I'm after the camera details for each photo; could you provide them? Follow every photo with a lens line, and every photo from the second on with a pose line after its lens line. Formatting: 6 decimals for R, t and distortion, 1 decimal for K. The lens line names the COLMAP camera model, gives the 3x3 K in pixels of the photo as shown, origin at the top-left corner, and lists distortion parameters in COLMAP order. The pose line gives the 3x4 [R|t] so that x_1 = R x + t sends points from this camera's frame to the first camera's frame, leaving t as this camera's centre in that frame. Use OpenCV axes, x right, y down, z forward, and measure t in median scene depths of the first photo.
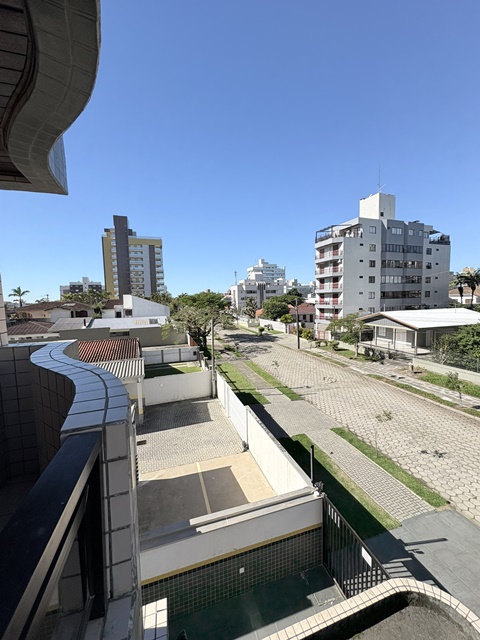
lens RADIAL K [[254.1, 0, 239.7], [0, 254.1, 319.7], [0, 0, 1]] dist [-0.000383, 0.000363]
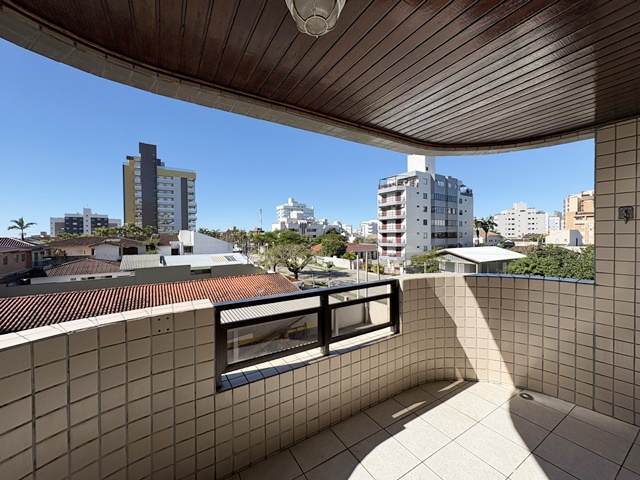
lens RADIAL K [[254.1, 0, 324.9], [0, 254.1, 239.4], [0, 0, 1]] dist [-0.000383, 0.000363]
pose [[0.970335, 0.013162, 0.241404, -0.211605], [0.004626, 0.997323, -0.072971, 0.006701], [-0.241719, 0.071923, 0.967677, -0.030729]]
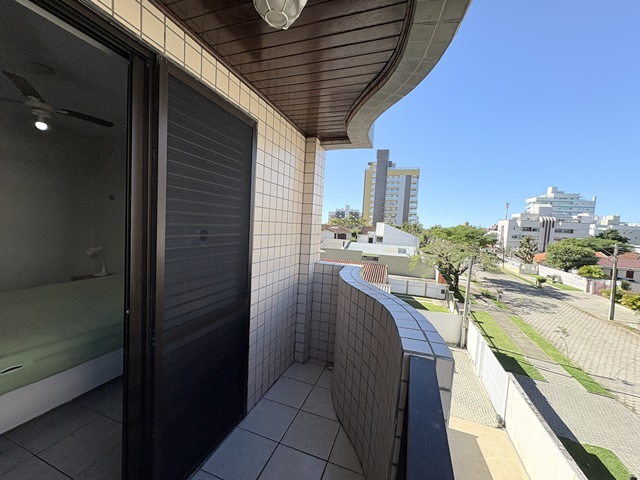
lens RADIAL K [[254.1, 0, 320.5], [0, 254.1, 240.1], [0, 0, 1]] dist [-0.000383, 0.000363]
pose [[0.798376, 0.106156, -0.592728, -0.004216], [-0.126862, 0.991897, 0.006768, -0.000997], [0.588643, 0.069791, 0.805374, -0.004517]]
